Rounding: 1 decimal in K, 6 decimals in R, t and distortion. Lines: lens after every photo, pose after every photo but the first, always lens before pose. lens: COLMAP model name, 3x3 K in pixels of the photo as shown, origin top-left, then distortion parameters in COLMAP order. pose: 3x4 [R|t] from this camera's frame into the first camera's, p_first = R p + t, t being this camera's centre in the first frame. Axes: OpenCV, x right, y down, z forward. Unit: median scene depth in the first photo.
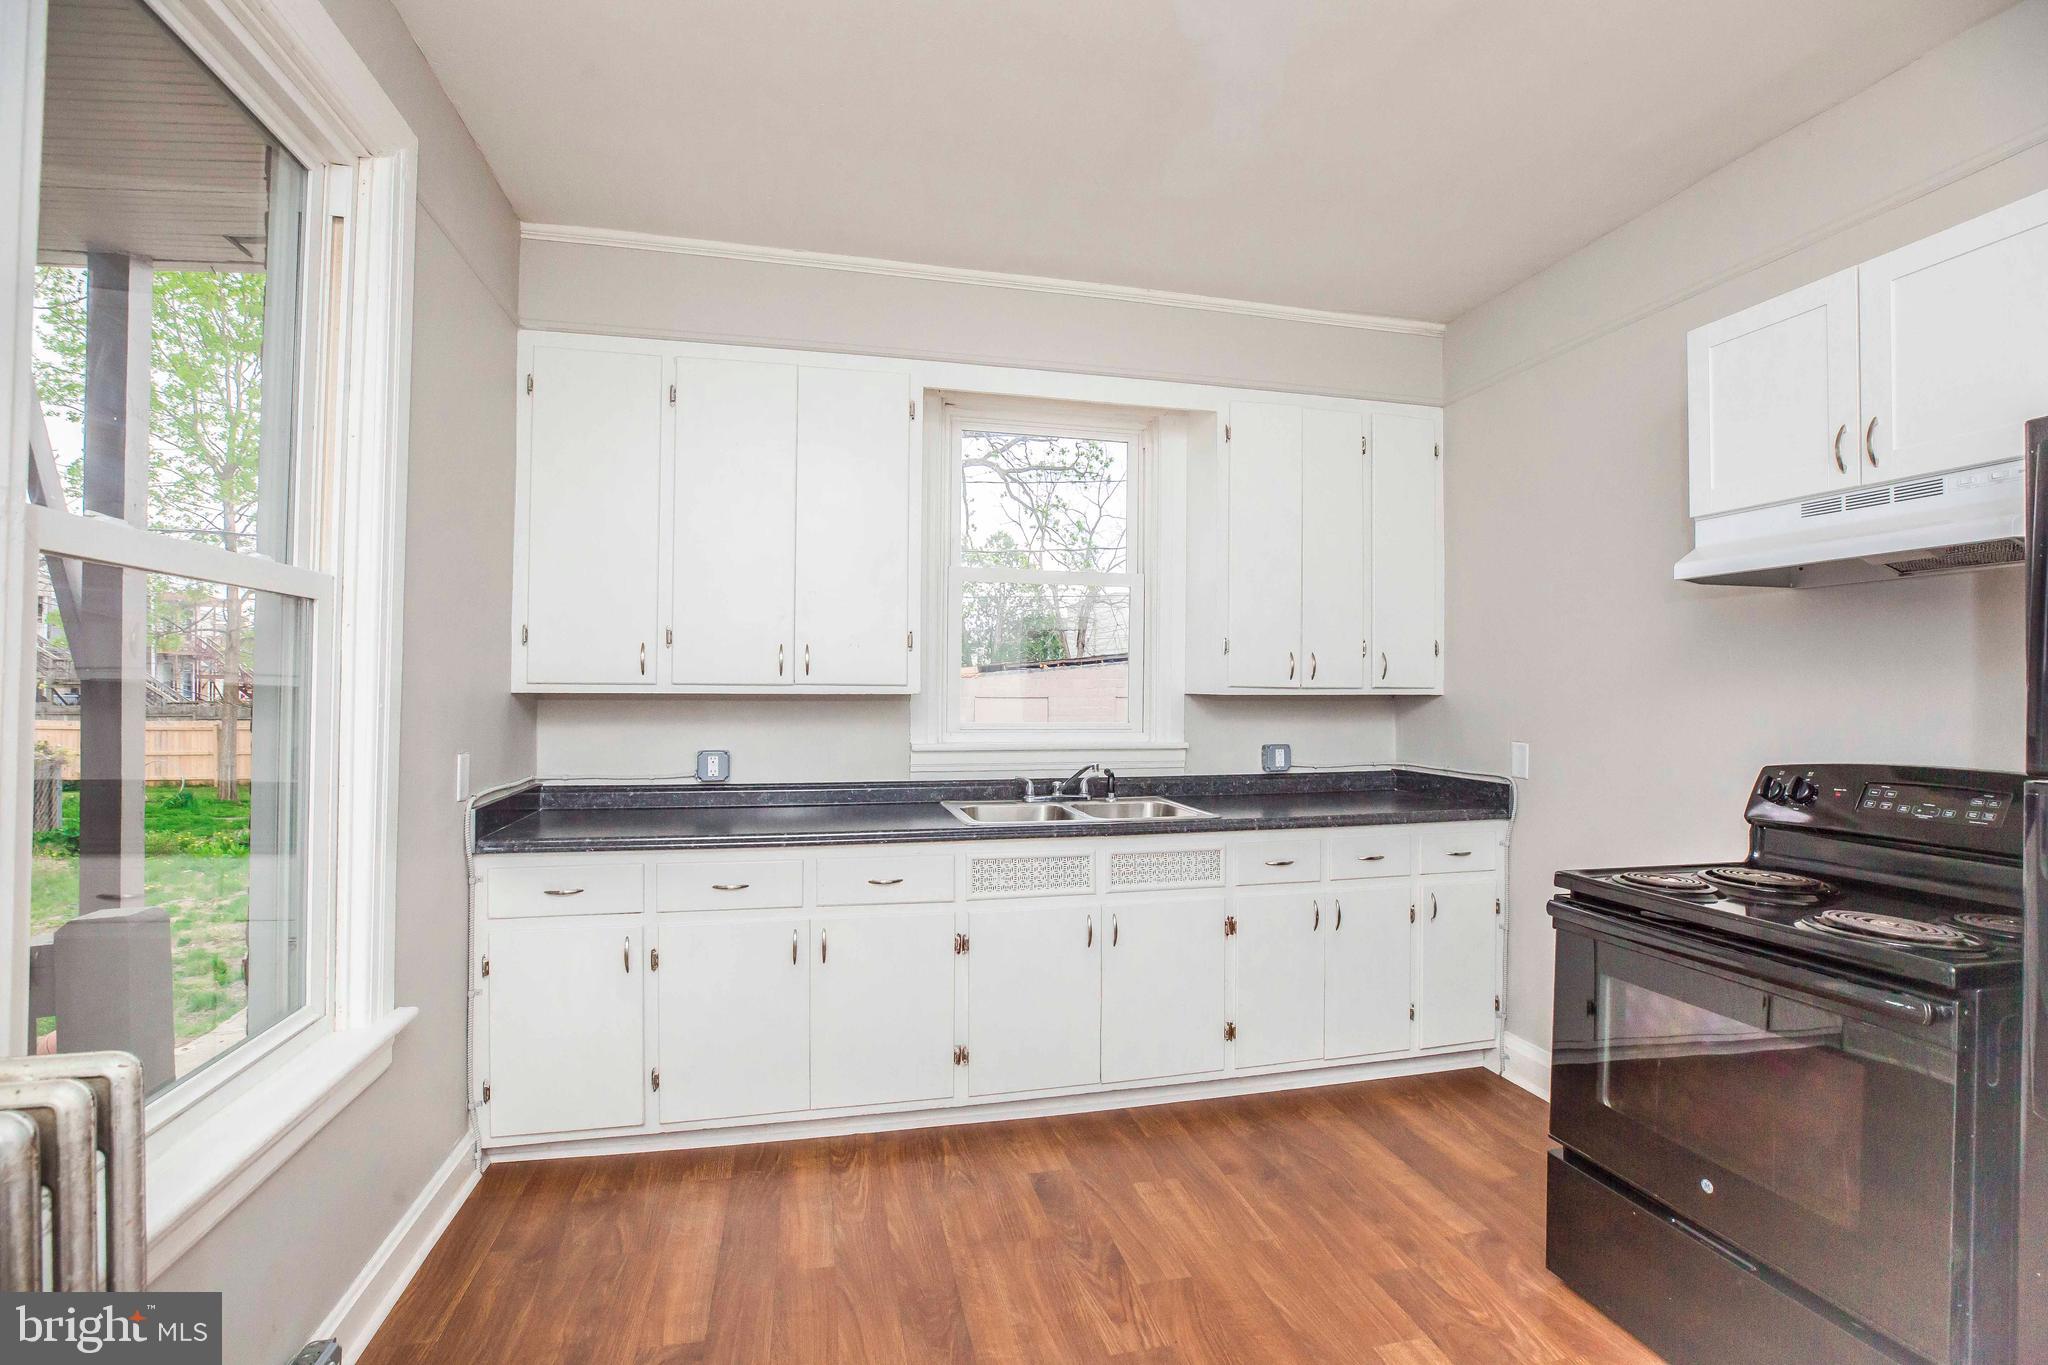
lens RADIAL K [[925.8, 0, 1024.0], [0, 925.8, 682.5], [0, 0, 1]] dist [-0.047859, 0.000437]
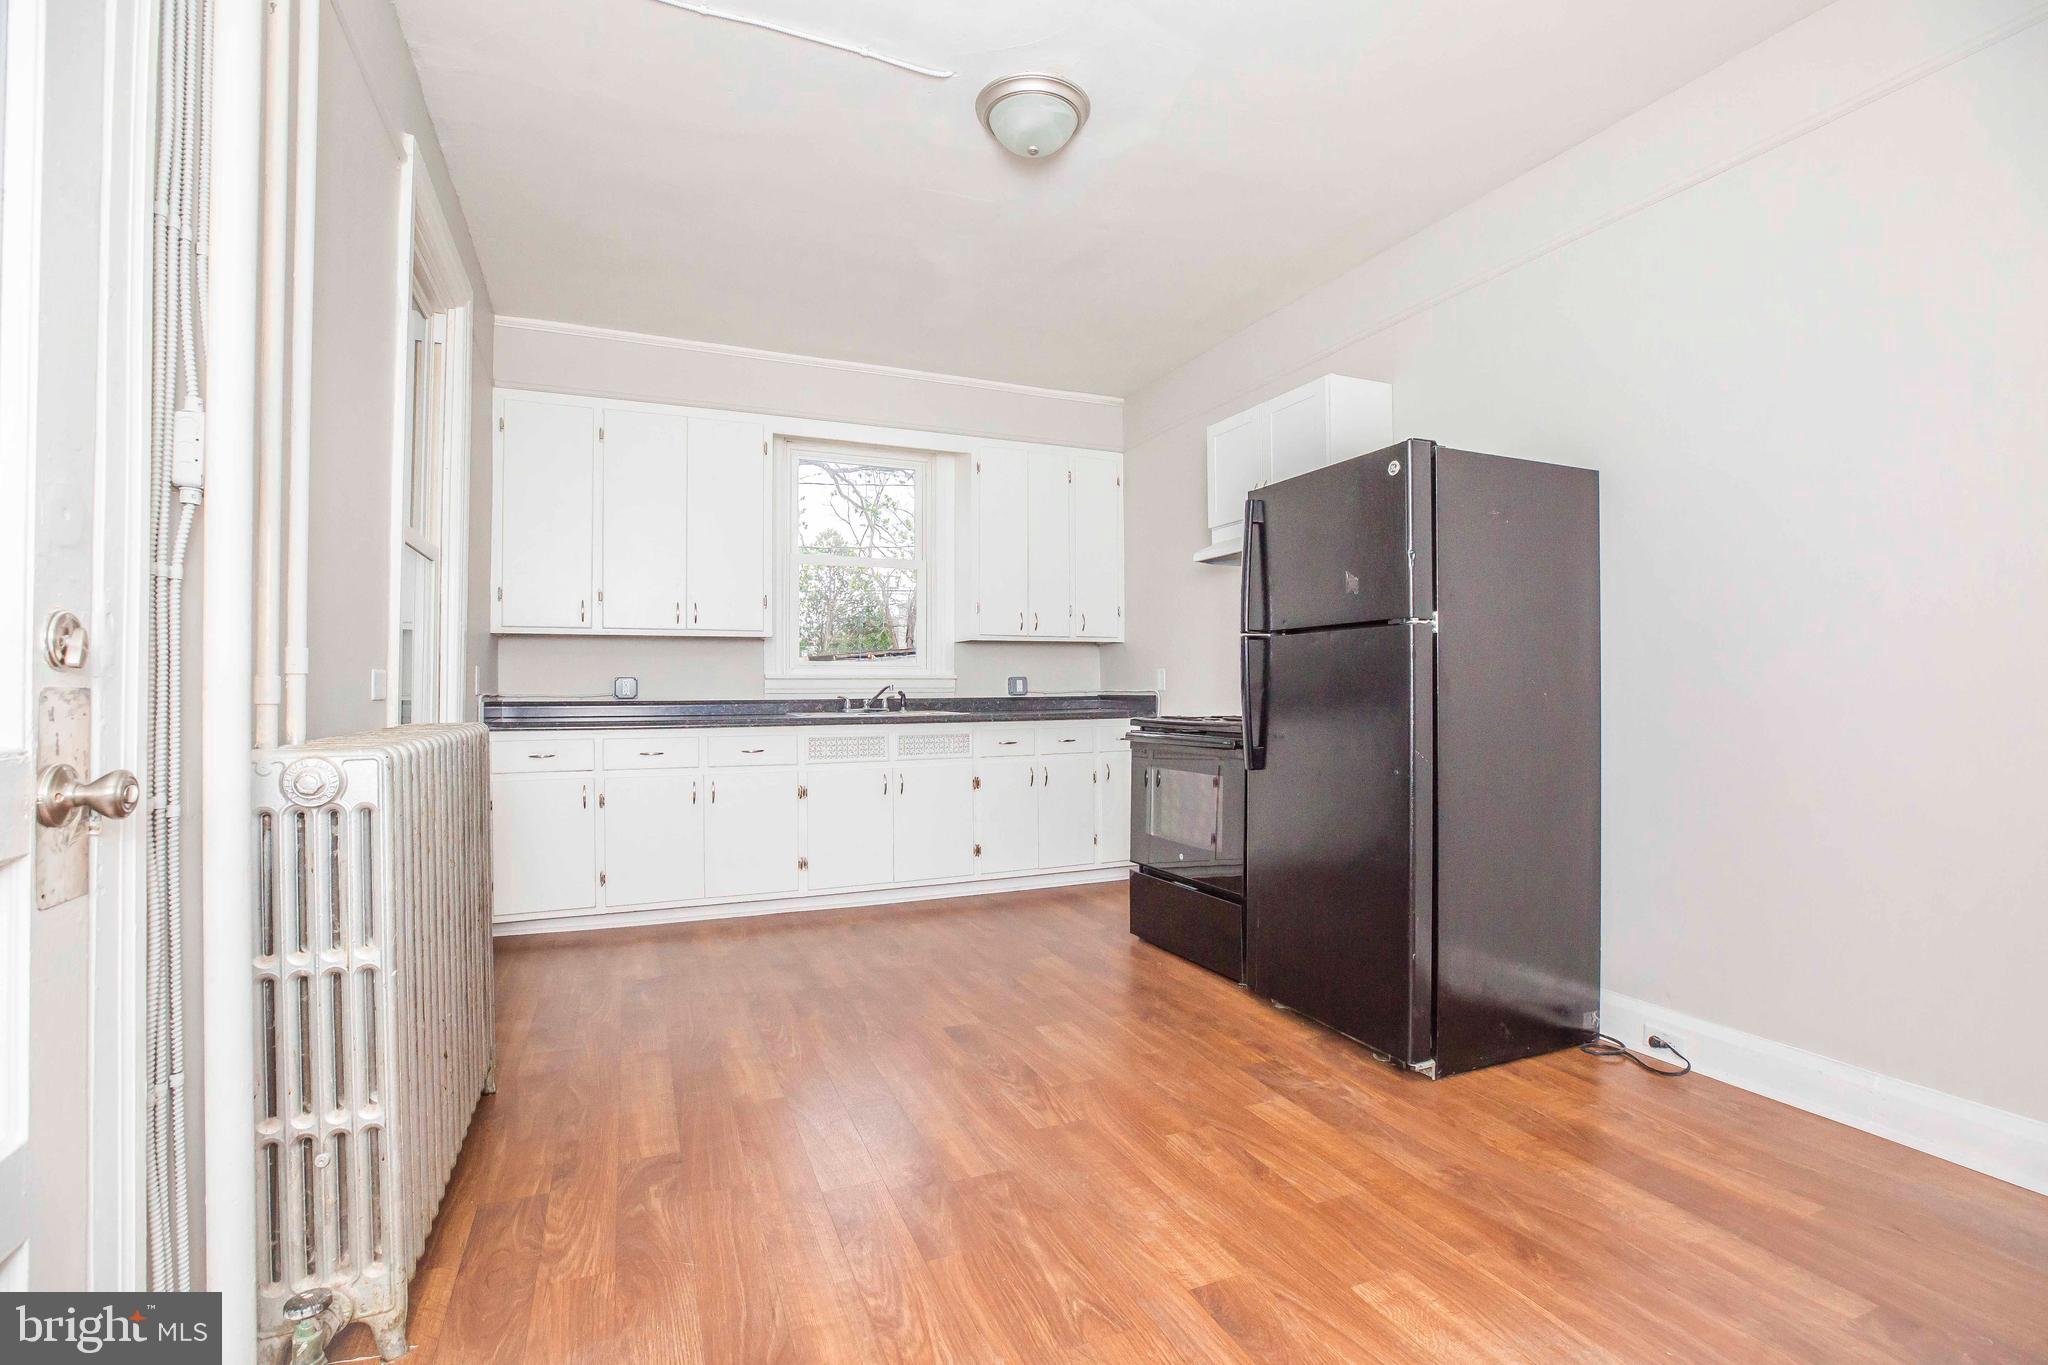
lens RADIAL K [[925.8, 0, 1024.0], [0, 925.8, 682.5], [0, 0, 1]] dist [-0.047859, 0.000437]
pose [[0.983842, -0.009044, 0.178812, 0.019511], [0.008974, 0.999959, 0.001198, 0.078887], [-0.178815, 0.000426, 0.983883, -0.491979]]
